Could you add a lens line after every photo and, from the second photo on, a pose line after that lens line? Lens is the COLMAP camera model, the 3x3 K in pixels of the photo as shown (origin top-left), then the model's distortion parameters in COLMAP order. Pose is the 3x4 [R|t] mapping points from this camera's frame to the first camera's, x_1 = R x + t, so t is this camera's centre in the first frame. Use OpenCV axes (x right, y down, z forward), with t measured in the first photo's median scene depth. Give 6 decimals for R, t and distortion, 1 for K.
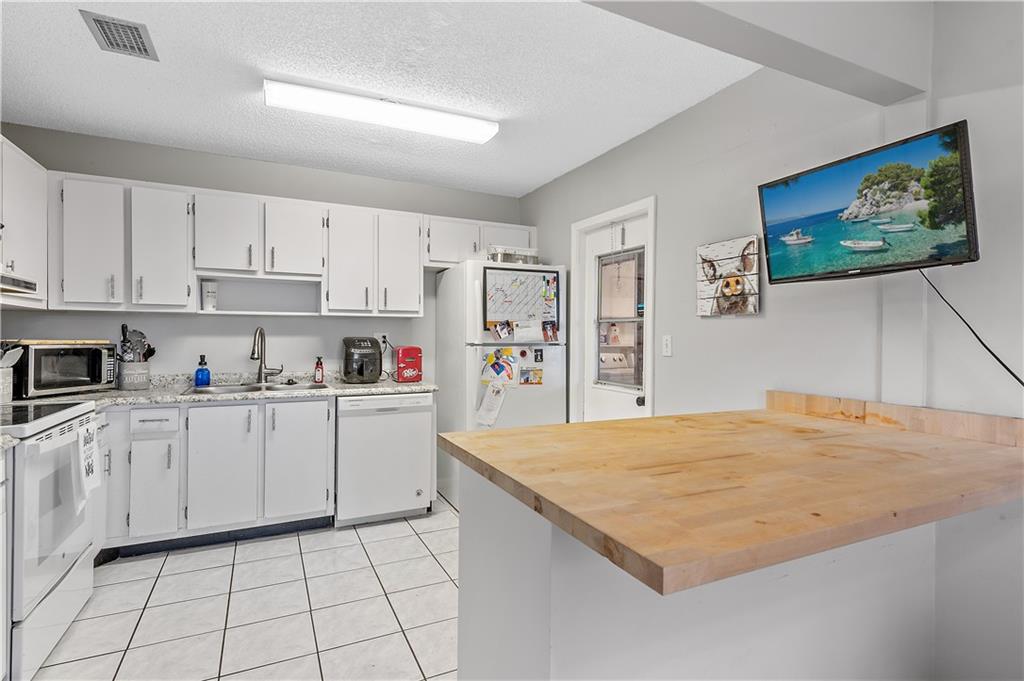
lens RADIAL K [[510.4, 0, 514.7], [0, 510.4, 336.3], [0, 0, 1]] dist [0.020504, -0.008142]
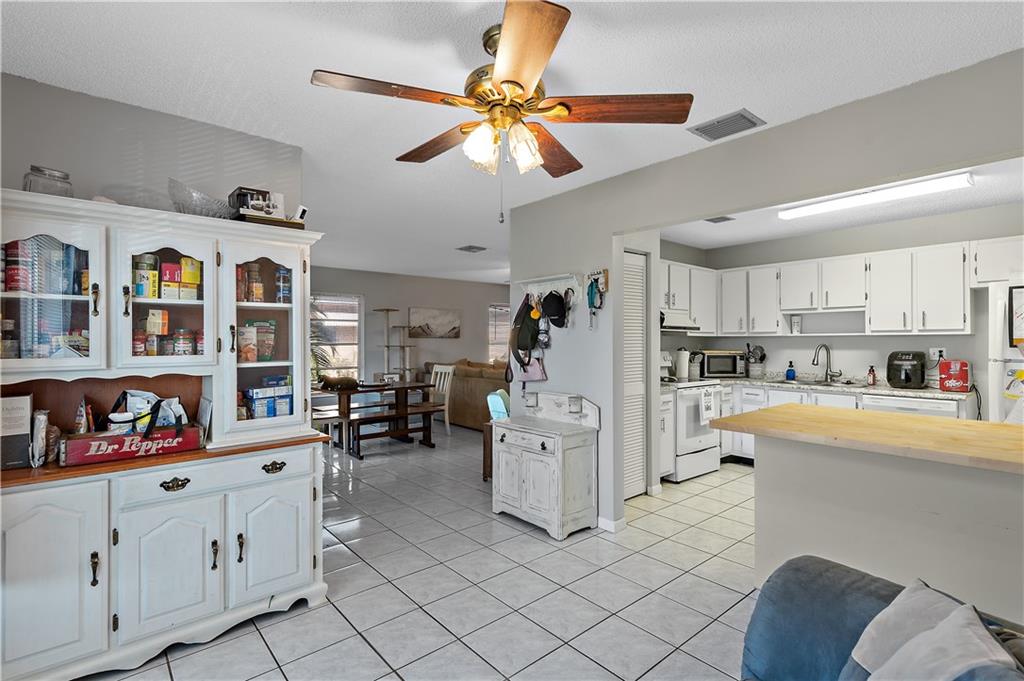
lens RADIAL K [[489.1, 0, 516.5], [0, 489.1, 338.6], [0, 0, 1]] dist [0.030095, -0.010336]
pose [[0.257059, -0.009447, -0.966350, 0.681376], [0.000723, 0.999954, -0.009583, -0.020402], [0.966396, 0.001765, 0.257054, -0.250916]]
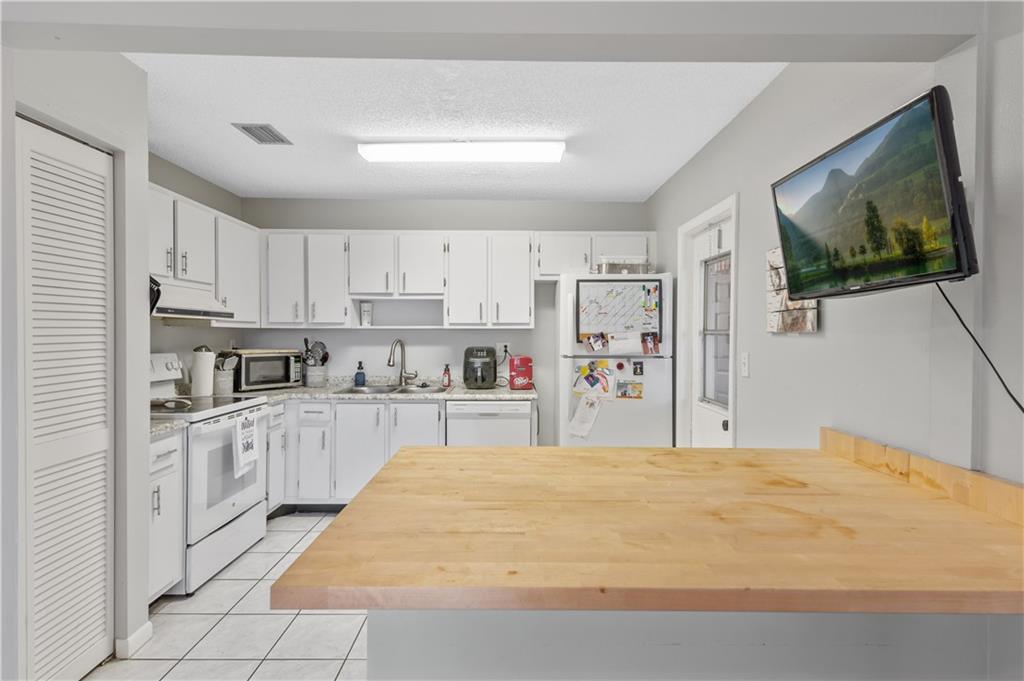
lens RADIAL K [[510.4, 0, 514.7], [0, 510.4, 336.3], [0, 0, 1]] dist [0.020504, -0.008142]
pose [[0.901559, 0.000385, -0.432656, 0.270509], [0.001270, 0.999993, 0.003538, -0.028317], [0.432655, -0.003739, 0.901552, 0.034122]]
